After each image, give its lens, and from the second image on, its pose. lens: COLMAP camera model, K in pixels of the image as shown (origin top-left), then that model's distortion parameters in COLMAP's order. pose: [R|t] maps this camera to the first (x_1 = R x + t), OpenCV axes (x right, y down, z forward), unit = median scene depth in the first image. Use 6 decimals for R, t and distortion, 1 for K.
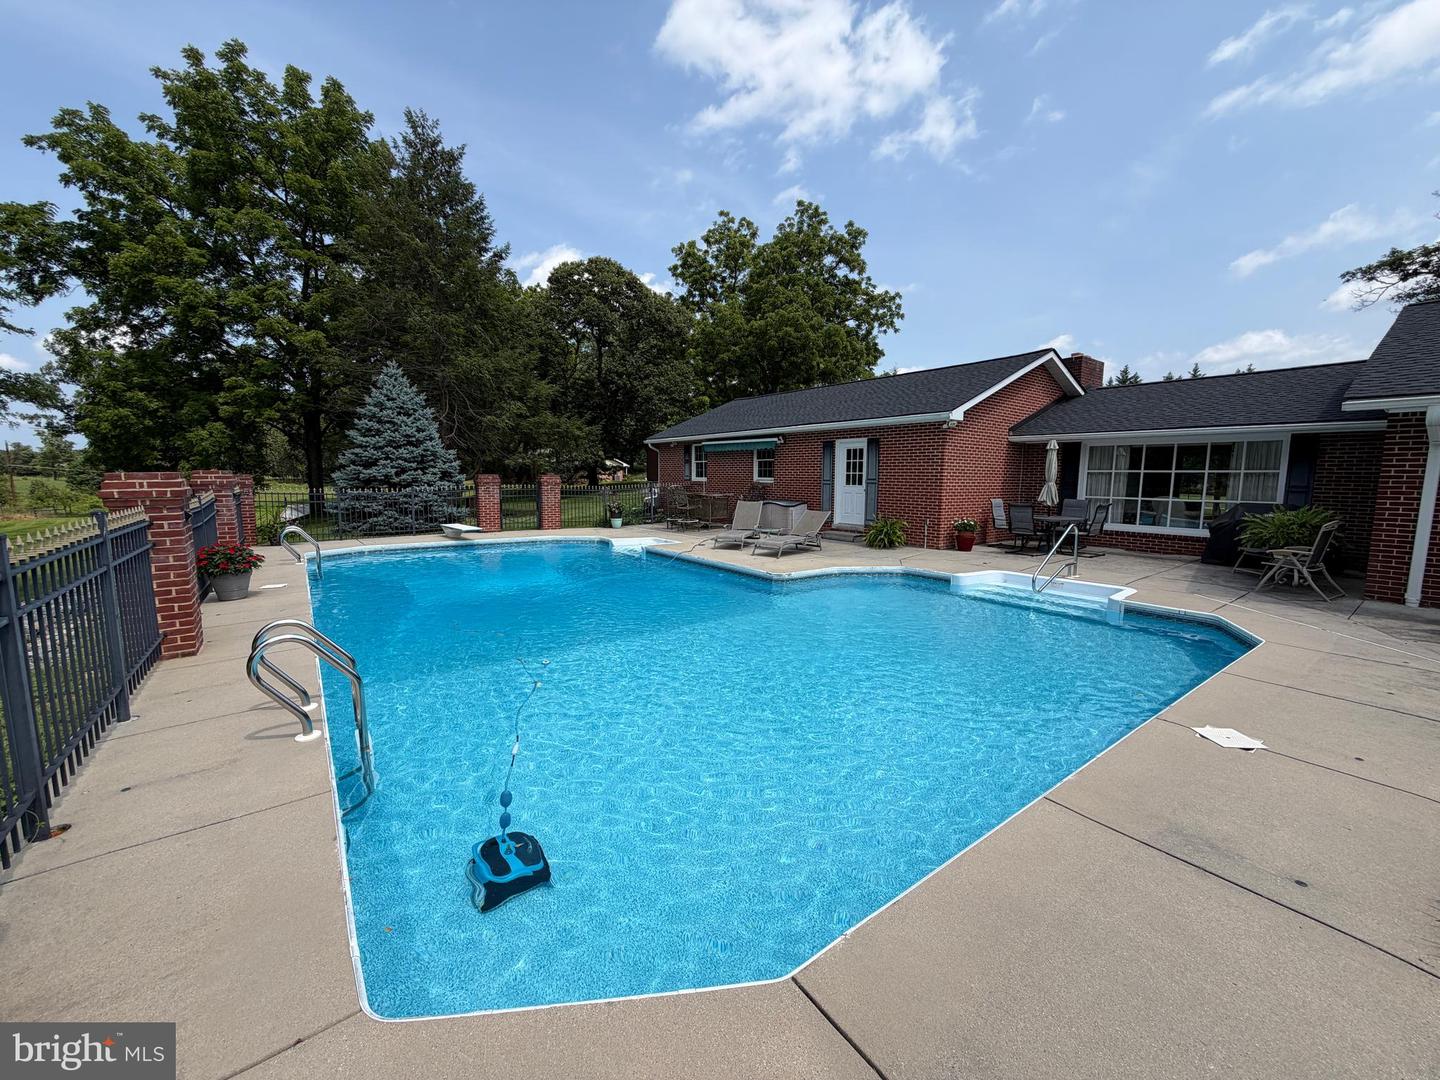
lens RADIAL K [[567.6, 0, 723.5], [0, 567.6, 543.0], [0, 0, 1]] dist [-0.016192, 0.000733]
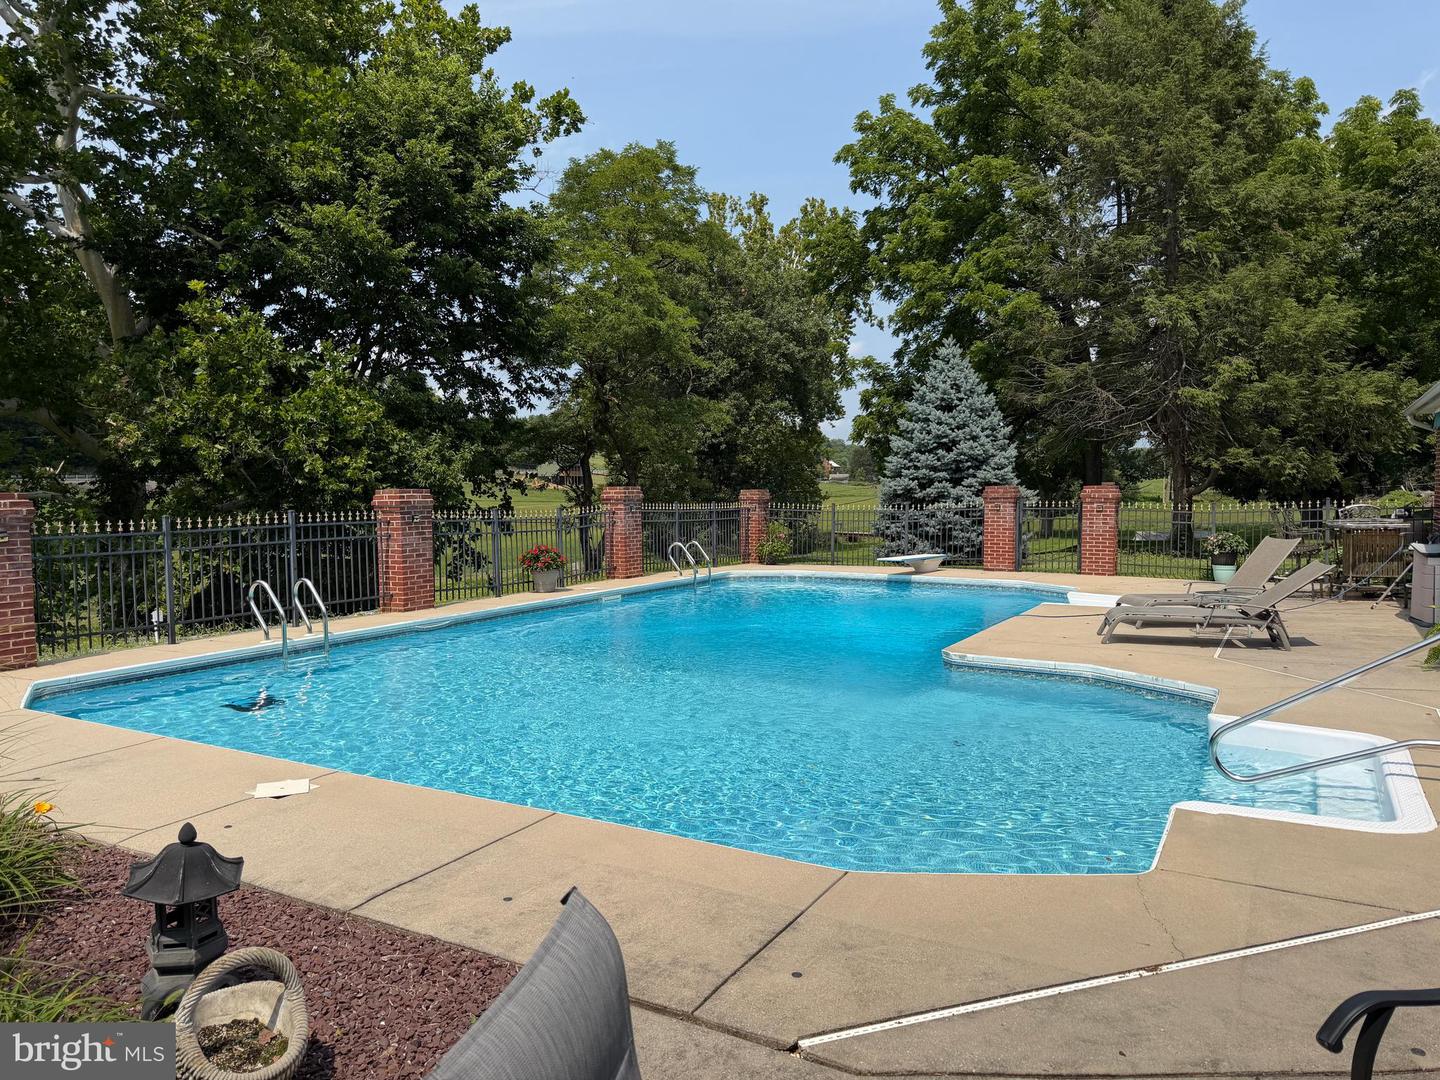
lens RADIAL K [[1014.8, 0, 723.0], [0, 1014.8, 543.5], [0, 0, 1]] dist [0.024809, 0.000180]
pose [[0.383500, 0.042112, -0.922580, 0.519705], [-0.101432, 0.994837, 0.003247, -0.019742], [0.917954, 0.092334, 0.385792, 0.196931]]
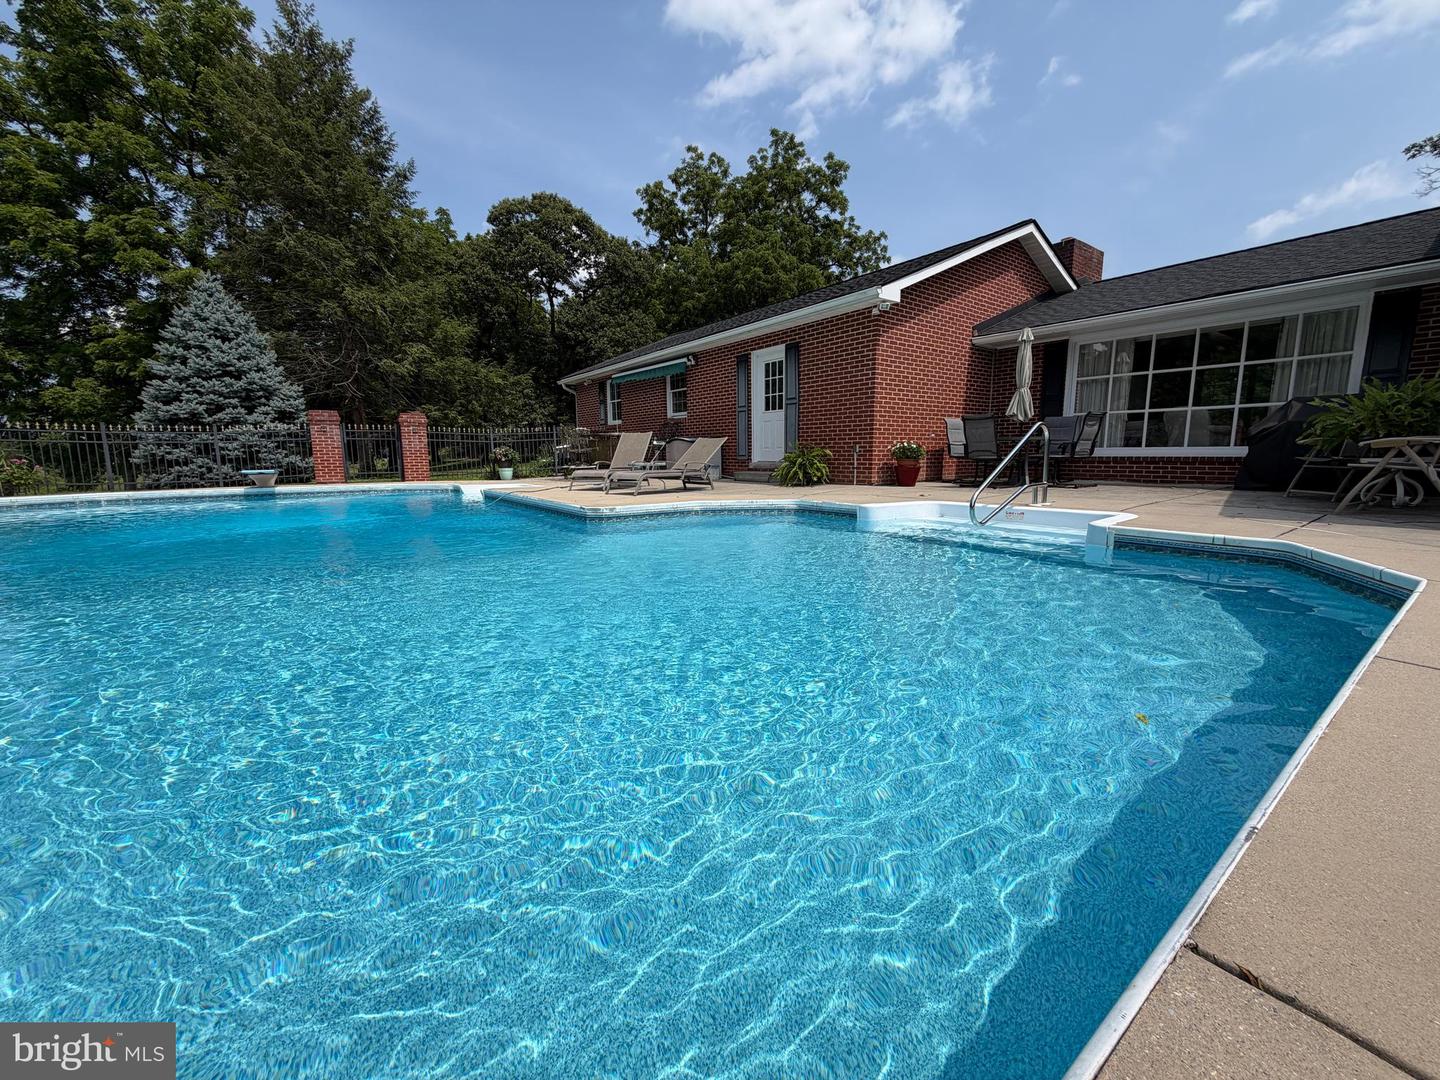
lens RADIAL K [[567.6, 0, 728.1], [0, 567.6, 546.4], [0, 0, 1]] dist [-0.016192, 0.000733]
pose [[0.999873, -0.014473, -0.006597, 0.137042], [0.014730, 0.999064, 0.040669, 0.040273], [0.006002, -0.040761, 0.999151, 0.179782]]
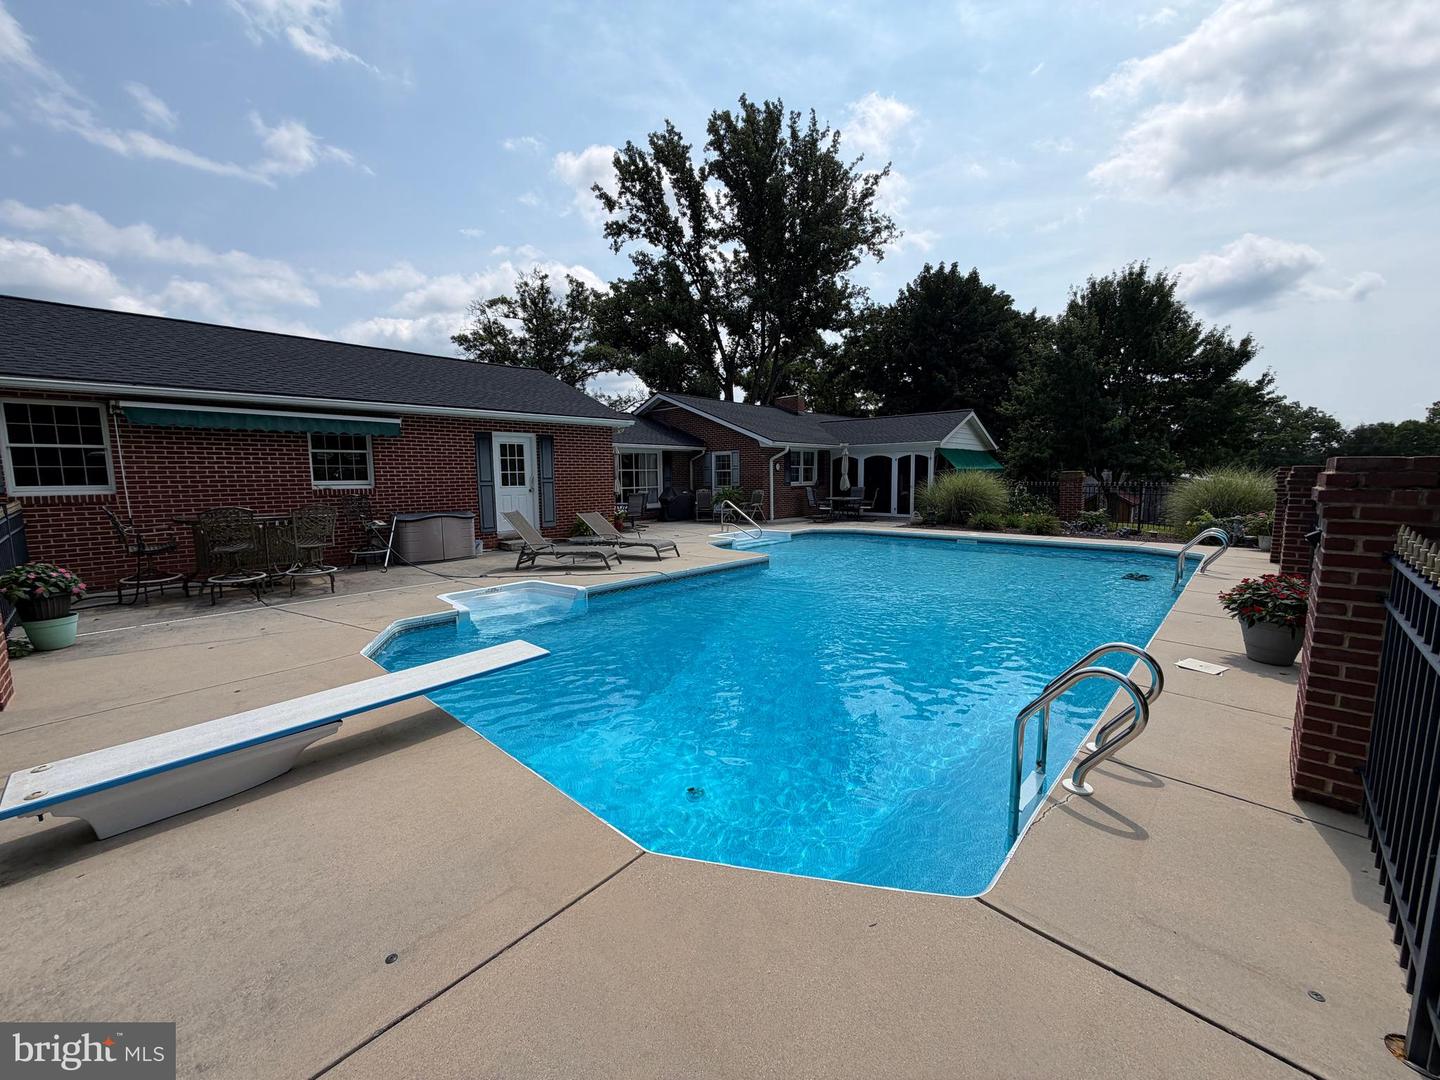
lens RADIAL K [[567.6, 0, 715.0], [0, 567.6, 541.3], [0, 0, 1]] dist [-0.016192, 0.000733]
pose [[-0.175401, -0.128231, 0.976110, -0.555534], [0.113488, 0.982238, 0.149429, -0.091283], [-0.977934, 0.136987, -0.157733, 0.679699]]
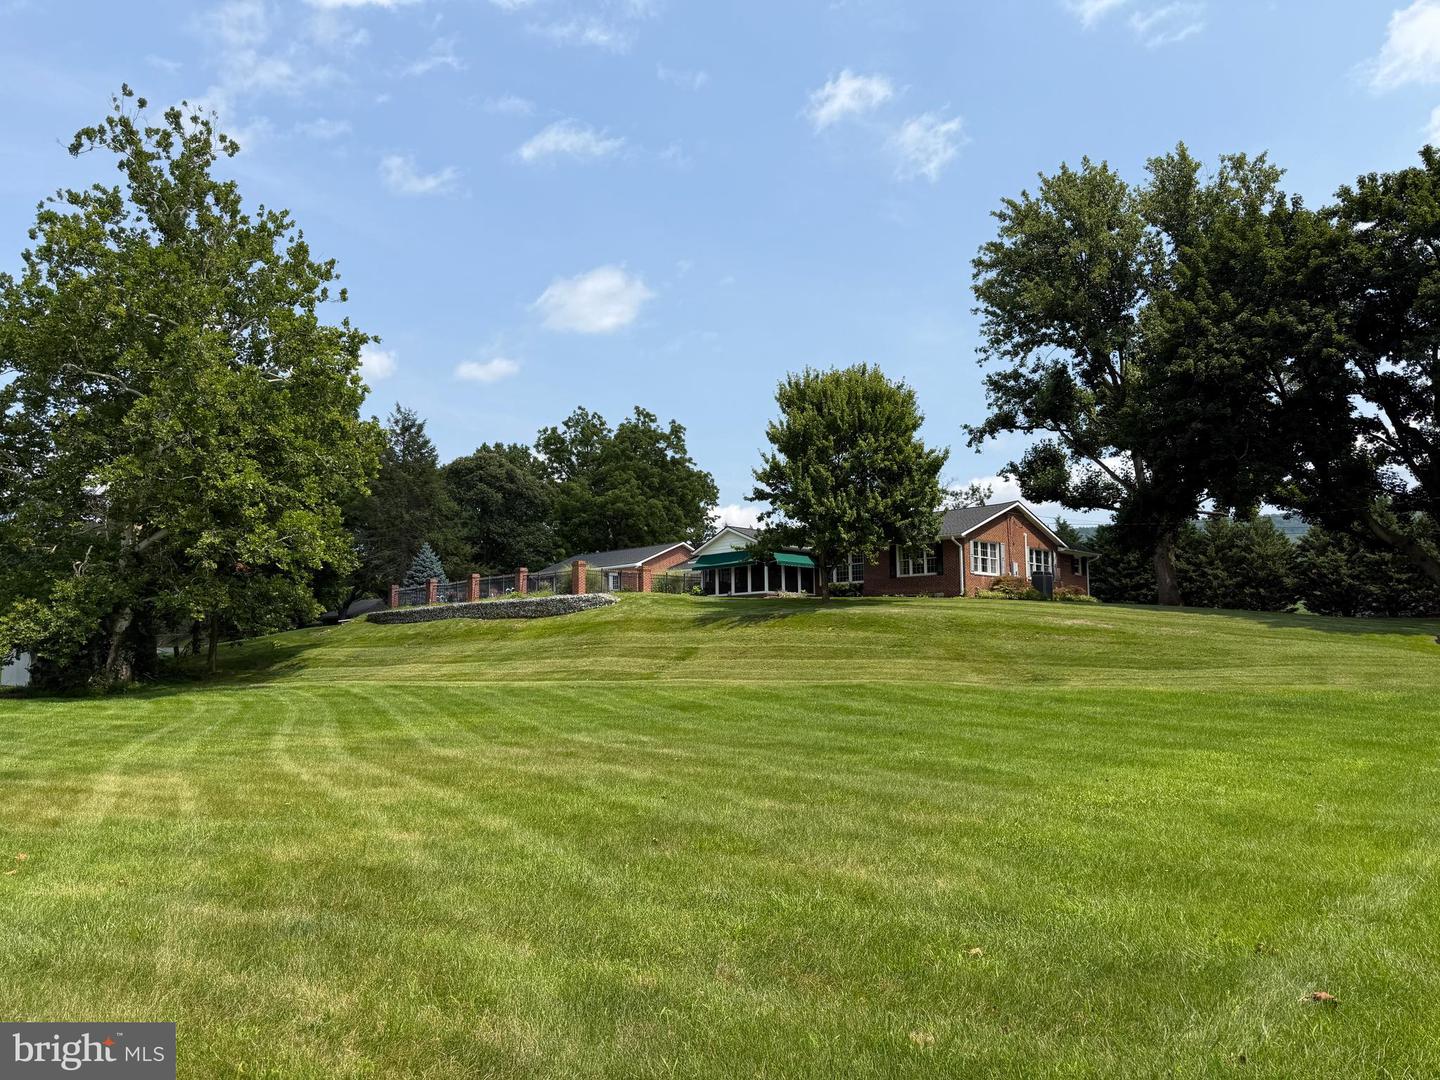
lens RADIAL K [[1014.8, 0, 721.2], [0, 1014.8, 534.0], [0, 0, 1]] dist [0.024809, 0.000180]
pose [[0.994478, 0.000581, 0.104948, 0.196199], [0.024615, 0.970800, -0.238623, 0.629407], [-0.102022, 0.239888, 0.965425, -2.964499]]
